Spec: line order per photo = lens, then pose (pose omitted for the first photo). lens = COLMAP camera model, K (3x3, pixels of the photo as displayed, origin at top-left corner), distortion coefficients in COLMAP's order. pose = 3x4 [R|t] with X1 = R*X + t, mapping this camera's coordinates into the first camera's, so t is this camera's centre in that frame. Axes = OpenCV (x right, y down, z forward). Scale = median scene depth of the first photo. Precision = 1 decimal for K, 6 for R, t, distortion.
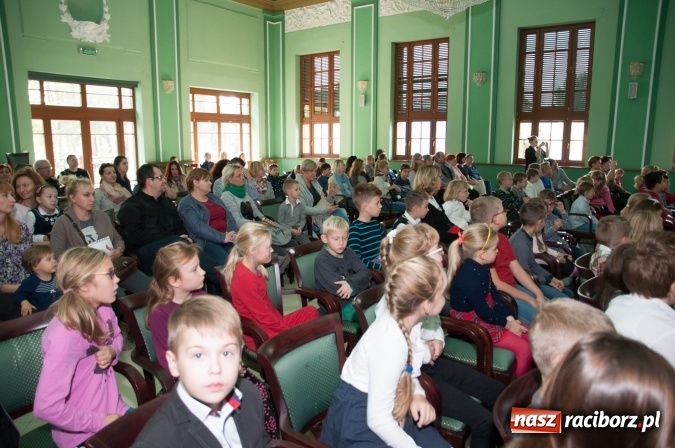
lens RADIAL K [[513.6, 0, 338.1], [0, 513.6, 221.5], [0, 0, 1]] dist [-0.084921, 0.088876]
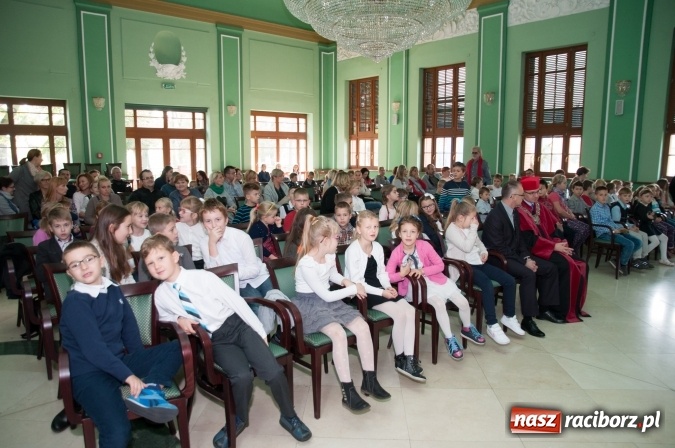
lens RADIAL K [[513.6, 0, 330.5], [0, 513.6, 224.0], [0, 0, 1]] dist [-0.084921, 0.088876]
pose [[0.968781, 0.033382, -0.245659, 0.227581], [-0.038889, 0.999089, -0.017599, 0.026107], [0.244848, 0.026603, 0.969197, -0.156013]]
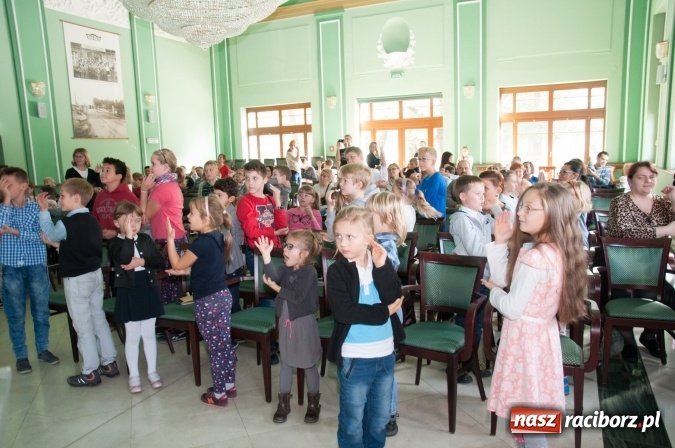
lens RADIAL K [[513.6, 0, 334.5], [0, 513.6, 224.5], [0, 0, 1]] dist [-0.084921, 0.088876]
pose [[0.167076, 0.142257, -0.975627, 0.709958], [-0.118546, 0.985256, 0.123360, -0.097163], [0.978791, 0.095046, 0.181476, 0.589456]]
